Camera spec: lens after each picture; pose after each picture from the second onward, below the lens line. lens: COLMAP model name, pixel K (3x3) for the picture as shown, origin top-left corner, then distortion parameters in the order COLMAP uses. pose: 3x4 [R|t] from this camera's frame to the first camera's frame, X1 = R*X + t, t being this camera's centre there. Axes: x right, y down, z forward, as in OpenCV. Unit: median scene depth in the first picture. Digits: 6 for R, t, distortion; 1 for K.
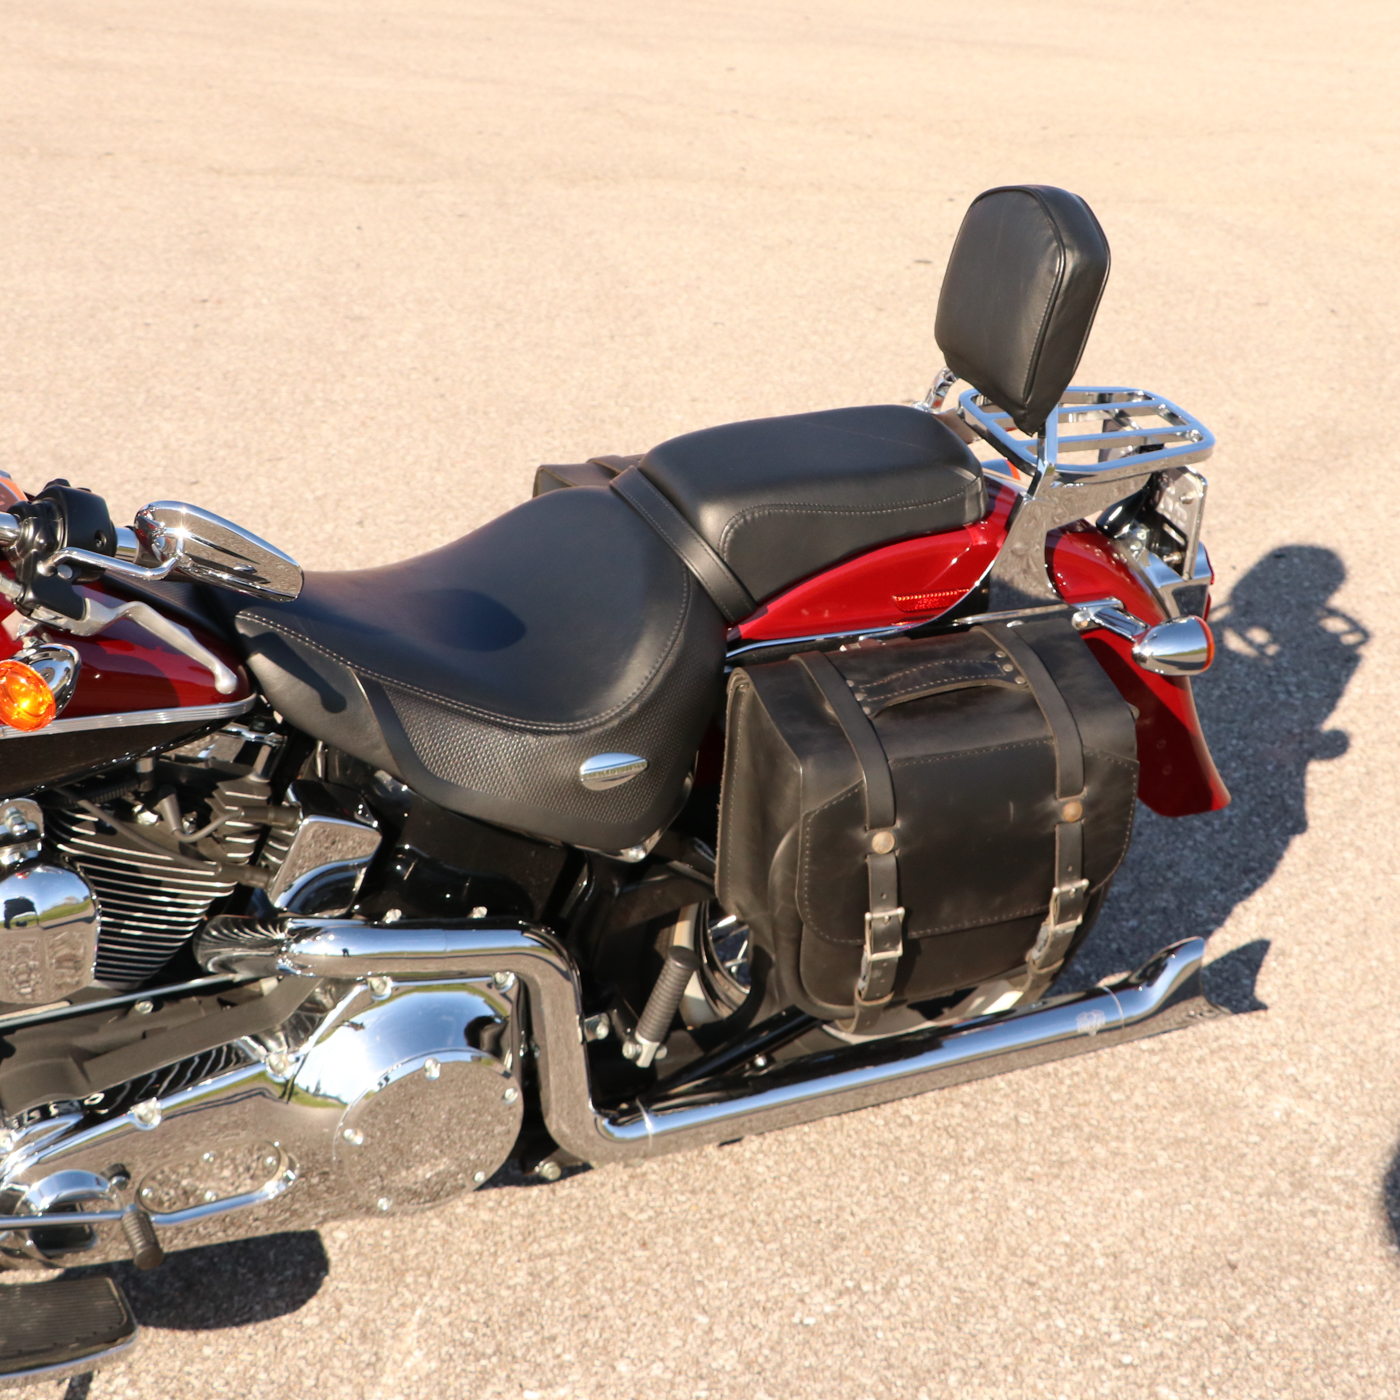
lens RADIAL K [[2778.3, 0, 701.7], [0, 2778.3, 743.0], [0, 0, 1]] dist [-0.004049, 0.242398]
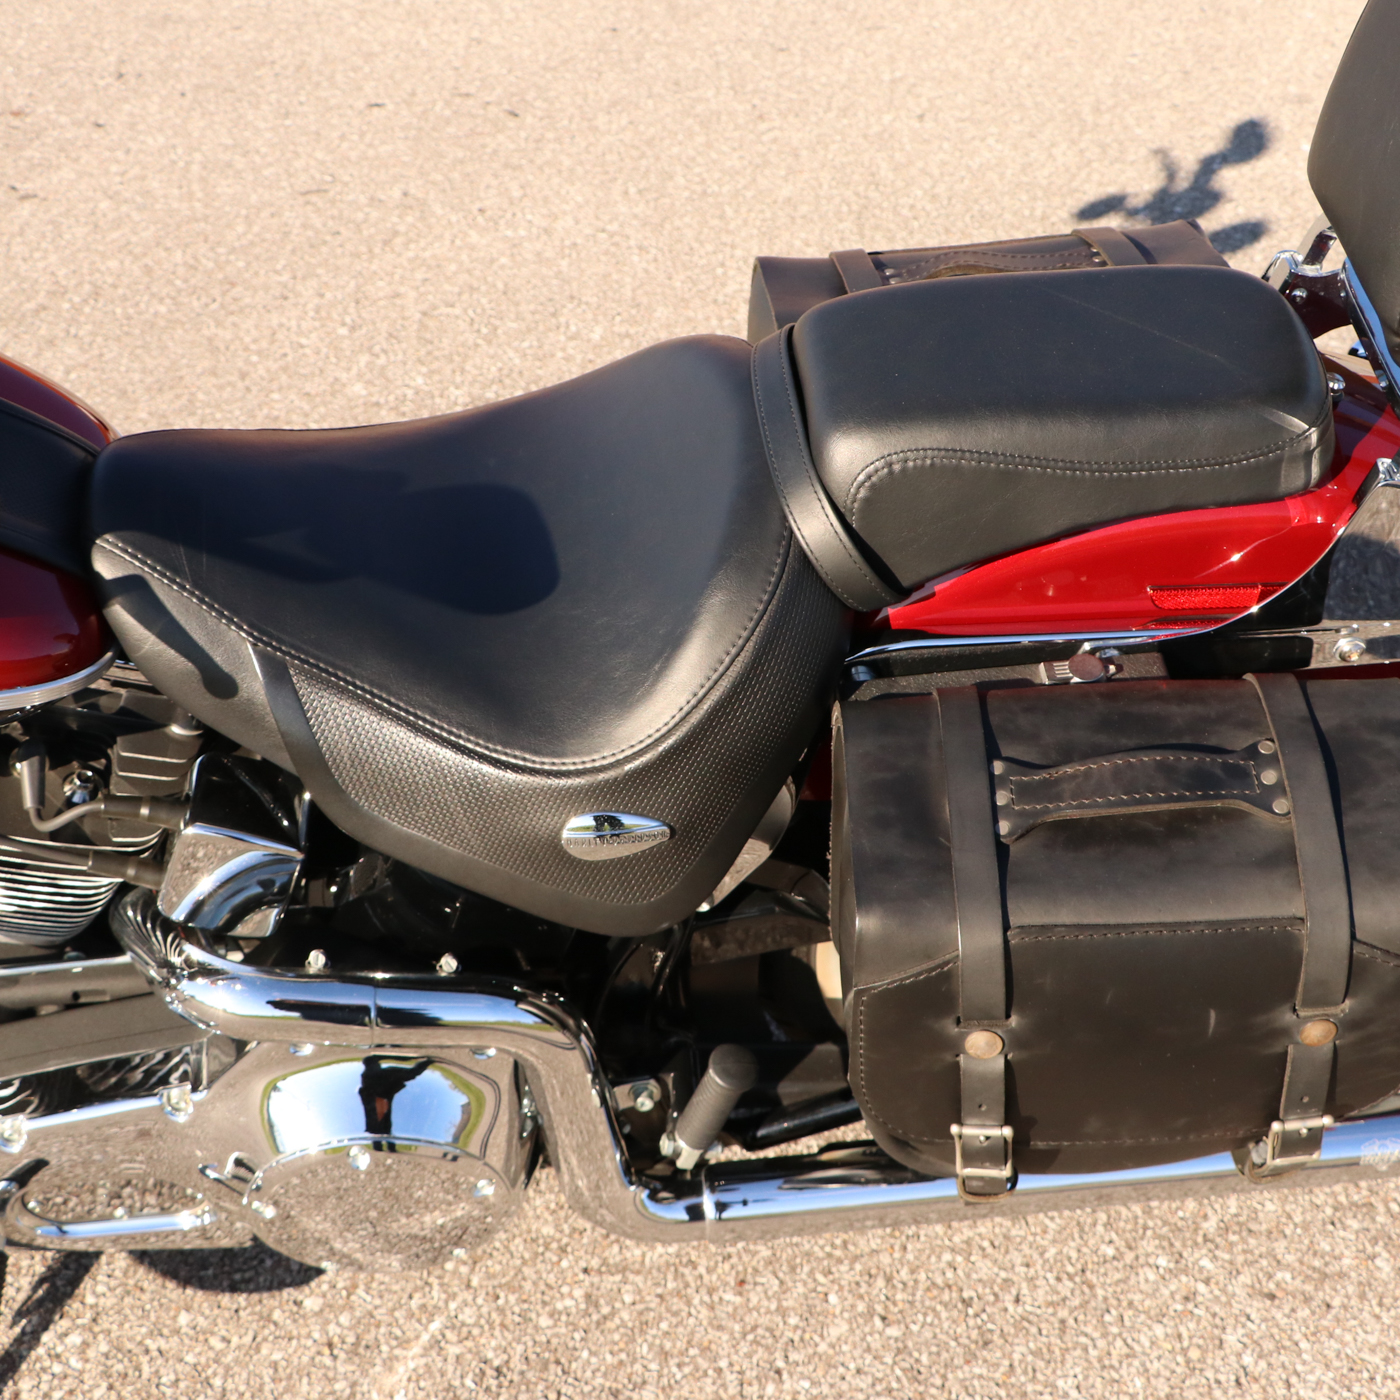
lens RADIAL K [[2111.8, 0, 716.4], [0, 2111.8, 729.3], [0, 0, 1]] dist [-0.104790, 0.182667]
pose [[0.938471, 0.190815, -0.287858, 0.126115], [-0.106828, 0.953017, 0.283456, -0.154314], [0.328421, -0.235264, 0.914763, 0.531832]]
